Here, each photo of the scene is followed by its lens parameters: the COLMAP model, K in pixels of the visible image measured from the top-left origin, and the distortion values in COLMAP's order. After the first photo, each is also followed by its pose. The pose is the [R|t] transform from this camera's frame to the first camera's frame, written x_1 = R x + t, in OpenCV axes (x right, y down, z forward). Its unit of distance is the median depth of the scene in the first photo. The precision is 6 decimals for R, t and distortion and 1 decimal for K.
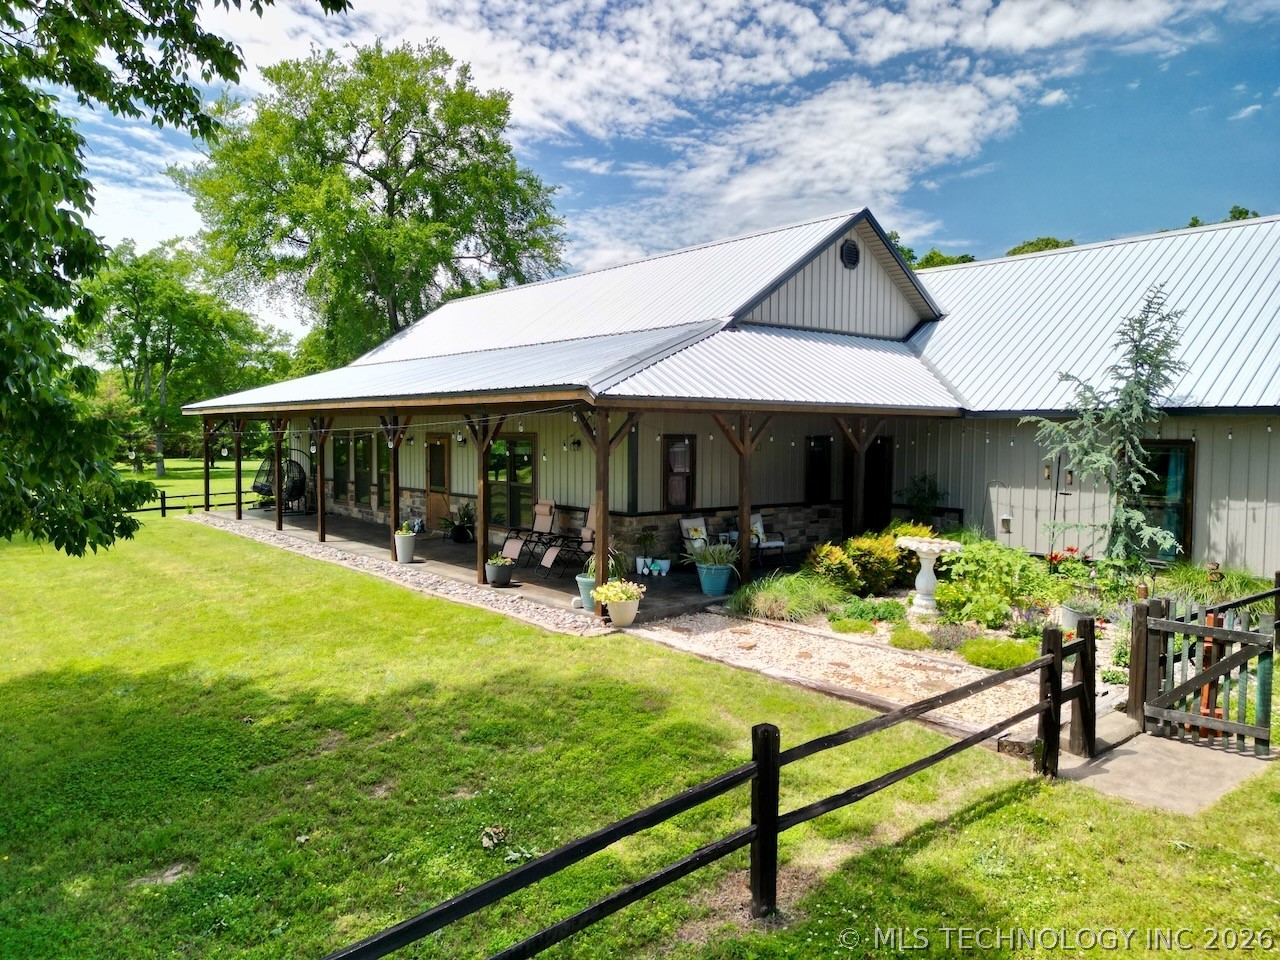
lens RADIAL K [[890.6, 0, 643.1], [0, 890.6, 478.5], [0, 0, 1]] dist [0.092593, -0.092941]
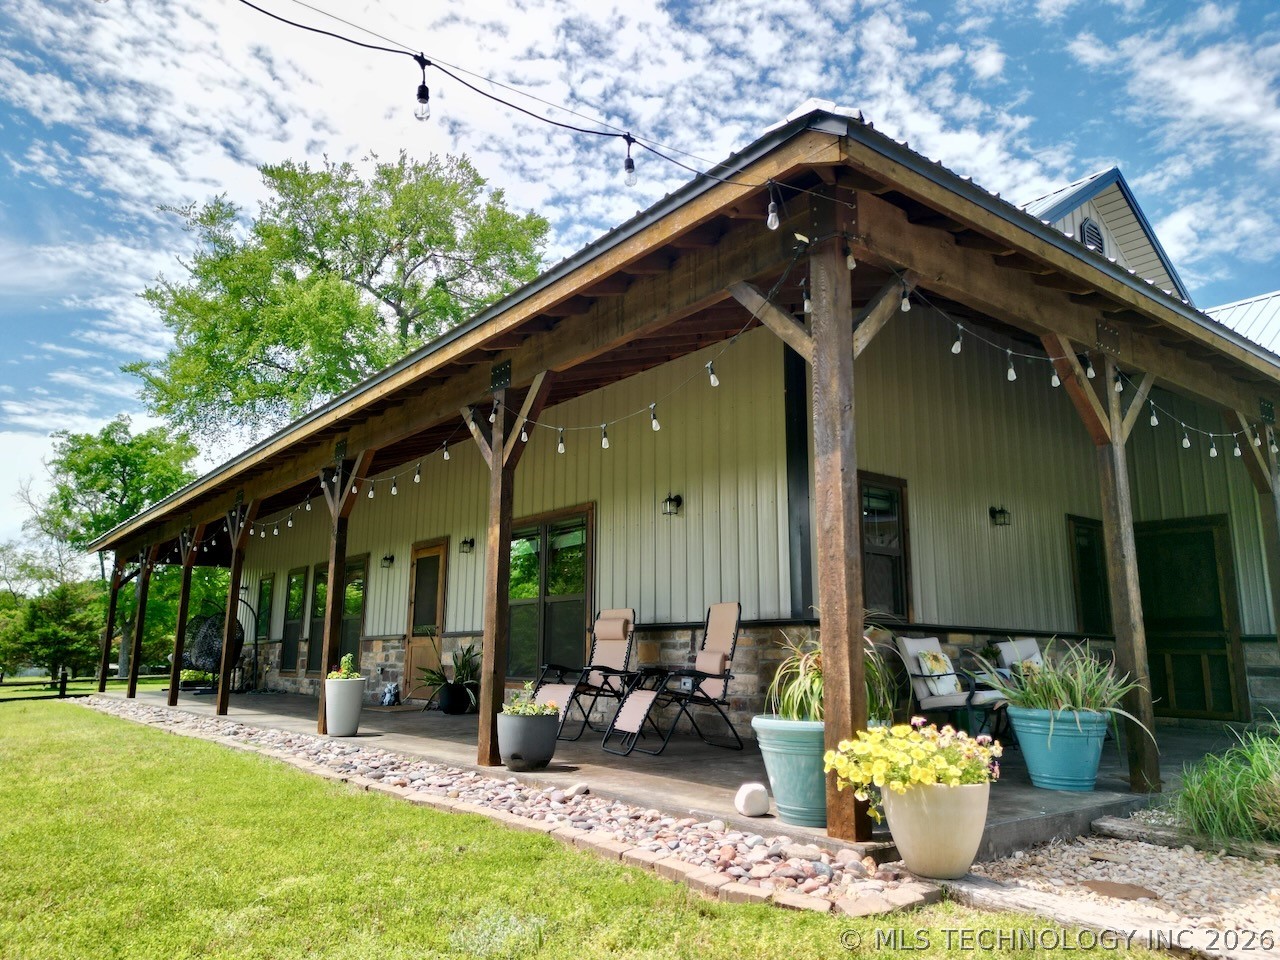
lens RADIAL K [[890.6, 0, 643.1], [0, 890.6, 478.5], [0, 0, 1]] dist [0.092593, -0.092941]
pose [[0.999826, -0.000591, -0.018665, -0.084340], [-0.003995, 0.969591, -0.244698, 0.078879], [0.018242, 0.244729, 0.969420, 0.476426]]
